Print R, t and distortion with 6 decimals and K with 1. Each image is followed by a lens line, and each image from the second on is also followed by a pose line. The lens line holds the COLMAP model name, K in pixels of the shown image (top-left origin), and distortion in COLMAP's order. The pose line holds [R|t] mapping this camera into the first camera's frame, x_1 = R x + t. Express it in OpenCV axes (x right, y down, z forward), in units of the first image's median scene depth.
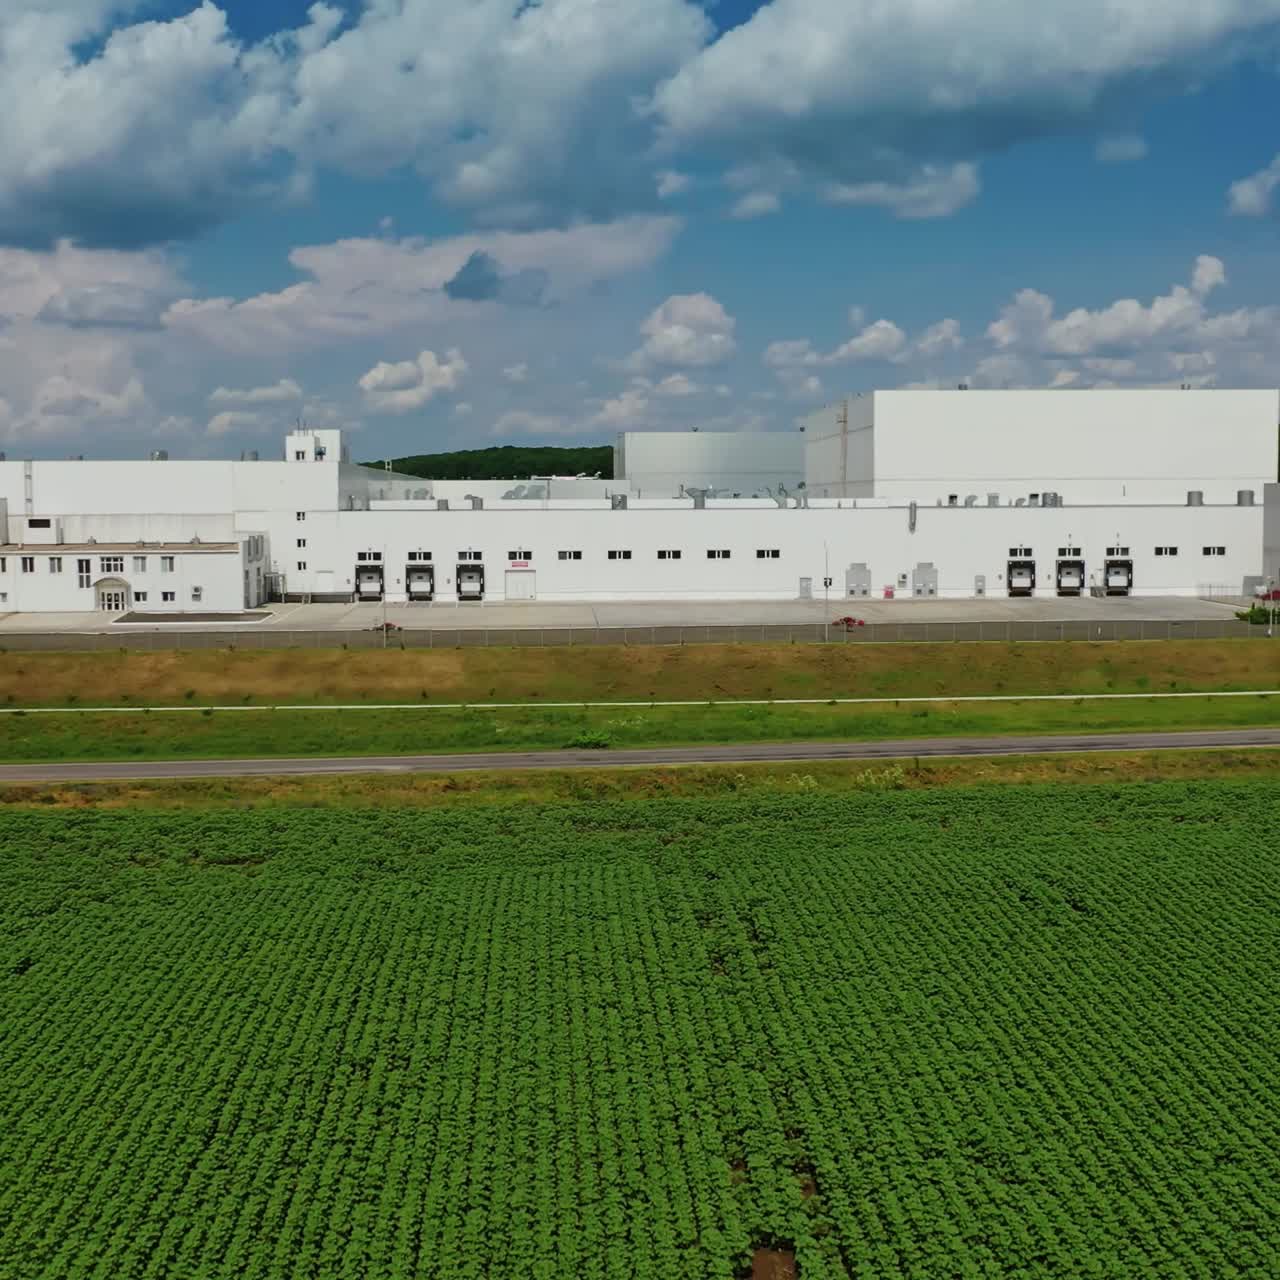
lens RADIAL K [[1728.7, 0, 640.0], [0, 1728.7, 640.0], [0, 0, 1]] dist [-0.029312, -0.052533]
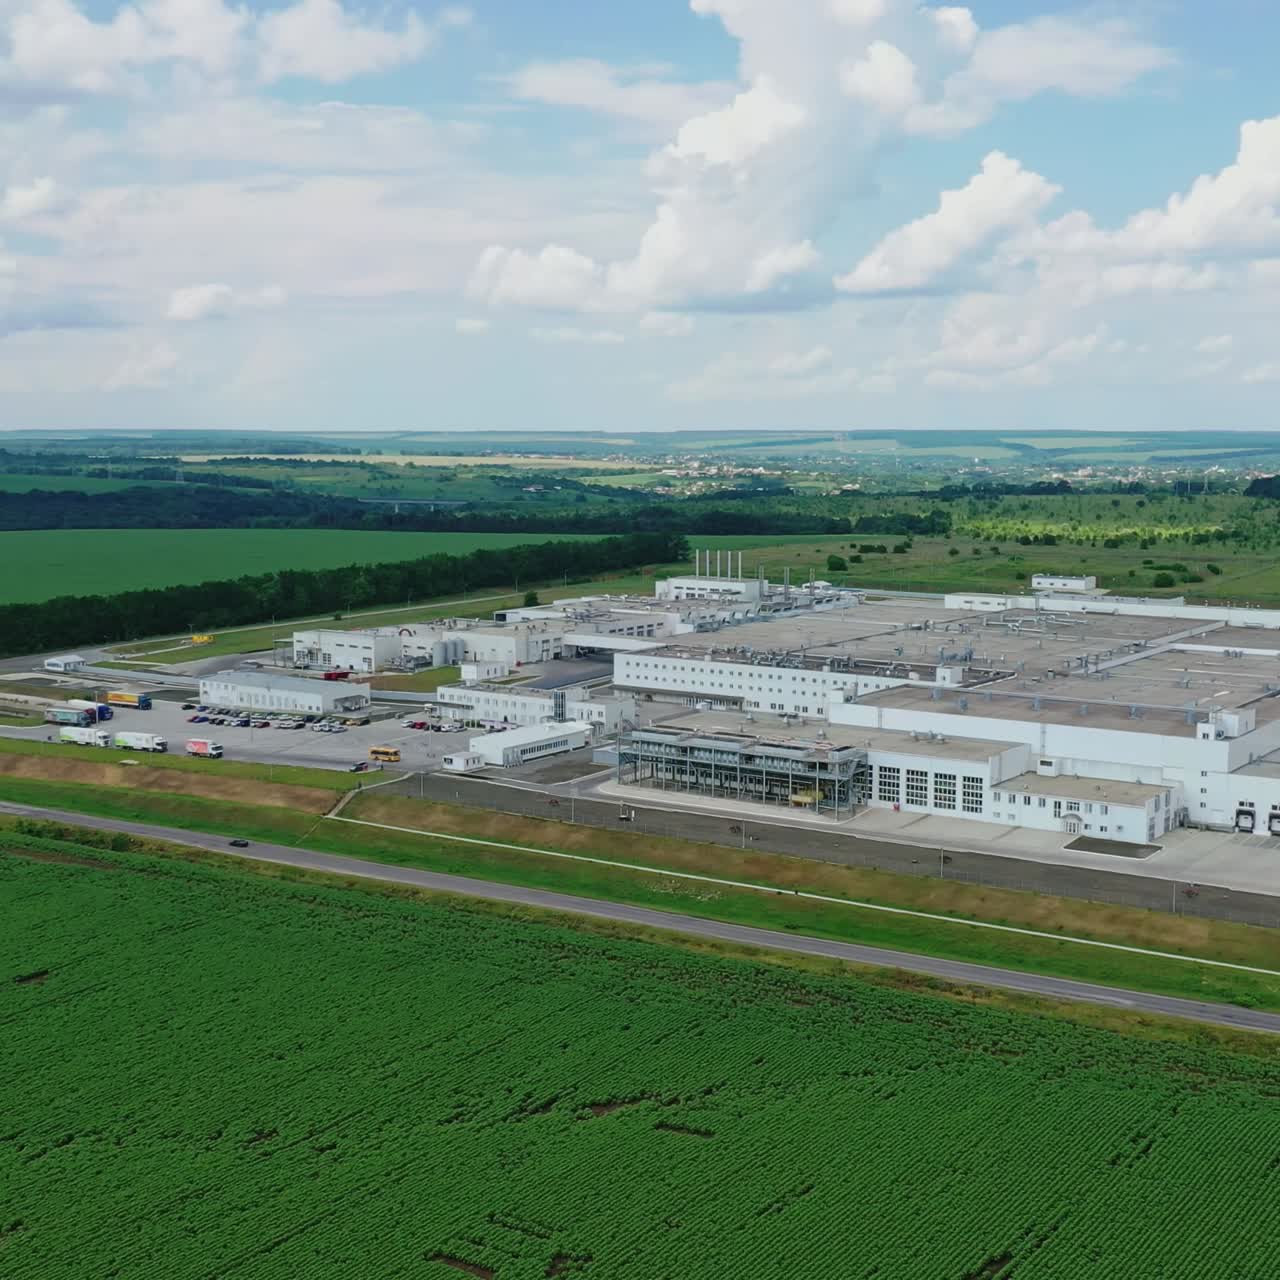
lens RADIAL K [[1728.7, 0, 640.0], [0, 1728.7, 640.0], [0, 0, 1]] dist [-0.029312, -0.052533]
pose [[0.772279, 0.077224, -0.630572, 0.412747], [-0.054585, 0.996980, 0.055245, -0.269187], [0.632934, -0.008245, 0.774162, -0.574775]]
